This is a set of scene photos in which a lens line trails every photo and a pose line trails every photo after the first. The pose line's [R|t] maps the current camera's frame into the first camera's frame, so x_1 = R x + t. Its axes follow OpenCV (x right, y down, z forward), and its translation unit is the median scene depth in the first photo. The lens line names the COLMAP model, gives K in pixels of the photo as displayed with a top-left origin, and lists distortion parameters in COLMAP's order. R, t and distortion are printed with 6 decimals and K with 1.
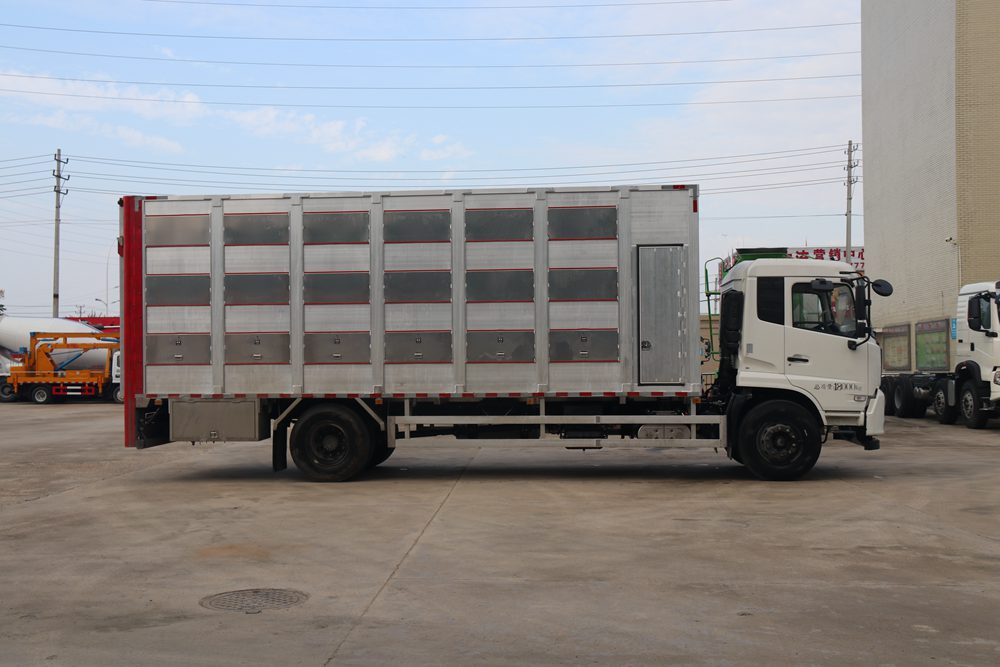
lens RADIAL K [[1214.0, 0, 500.0], [0, 1214.0, 333.5], [0, 0, 1]] dist [0.007620, 0.015089]
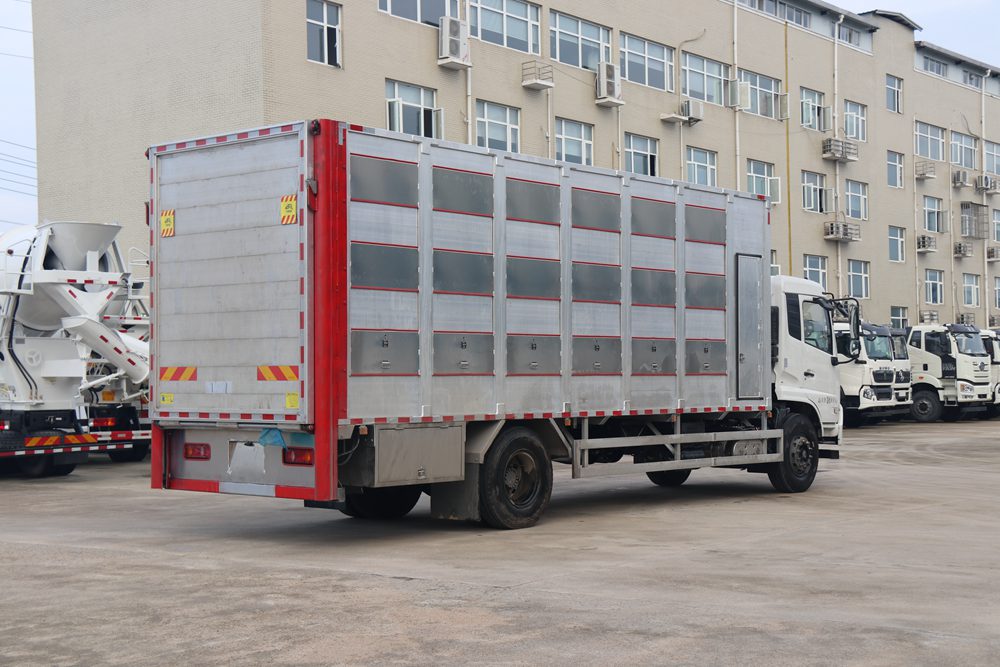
lens RADIAL K [[1430.8, 0, 500.0], [0, 1430.8, 333.5], [0, 0, 1]] dist [0.169636, 0.058186]
pose [[0.594898, 0.030230, 0.803233, -0.892896], [-0.015127, 0.999537, -0.026414, 0.022795], [-0.803659, 0.003563, 0.595079, 0.468964]]
